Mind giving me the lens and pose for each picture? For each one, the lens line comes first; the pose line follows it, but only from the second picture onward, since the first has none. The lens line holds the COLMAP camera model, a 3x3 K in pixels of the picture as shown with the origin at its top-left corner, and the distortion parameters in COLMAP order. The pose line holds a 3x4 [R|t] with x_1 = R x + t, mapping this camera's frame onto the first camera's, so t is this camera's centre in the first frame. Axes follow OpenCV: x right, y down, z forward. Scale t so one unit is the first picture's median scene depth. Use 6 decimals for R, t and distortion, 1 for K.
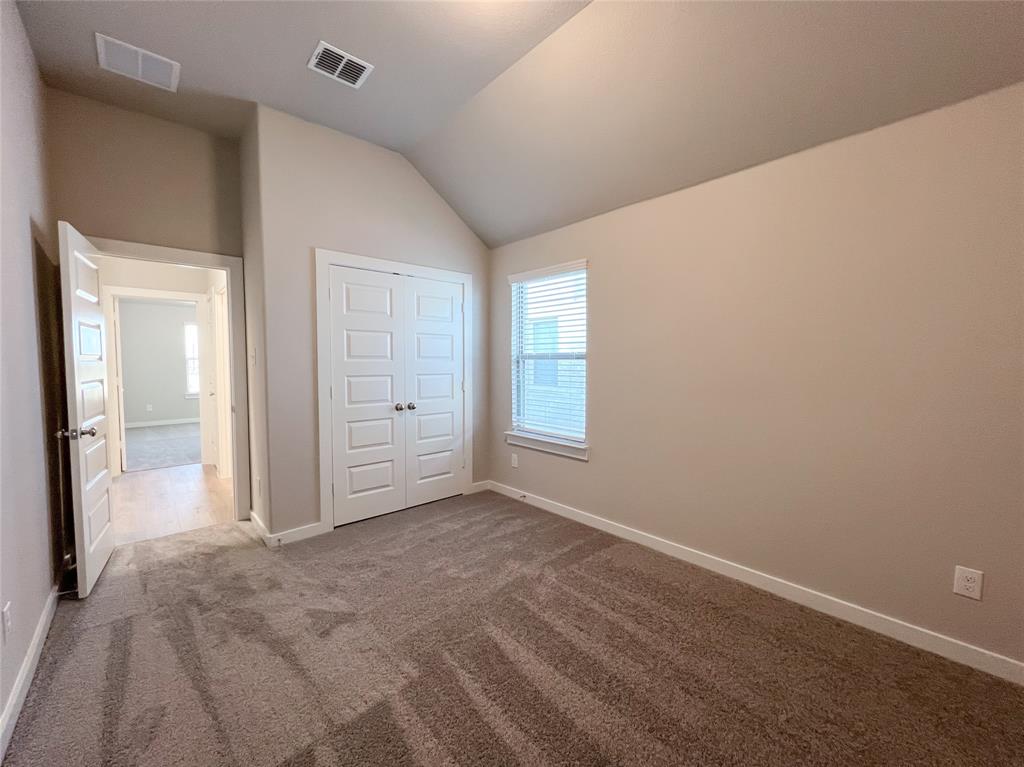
lens RADIAL K [[415.3, 0, 511.1], [0, 415.3, 382.5], [0, 0, 1]] dist [-0.005296, 0.000575]
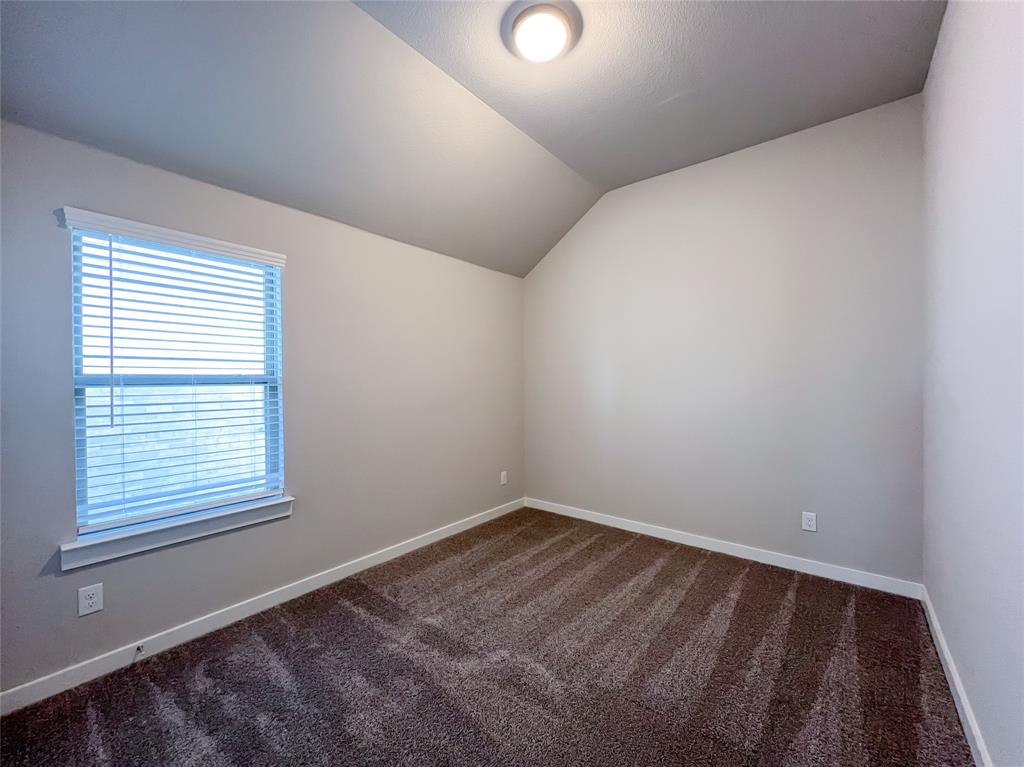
lens RADIAL K [[415.3, 0, 508.9], [0, 415.3, 381.6], [0, 0, 1]] dist [-0.005296, 0.000575]
pose [[-0.156435, 0.000877, 0.987688, -0.619249], [0.063263, 0.997955, 0.009134, -0.039753], [-0.985660, 0.063913, -0.156171, 0.679446]]
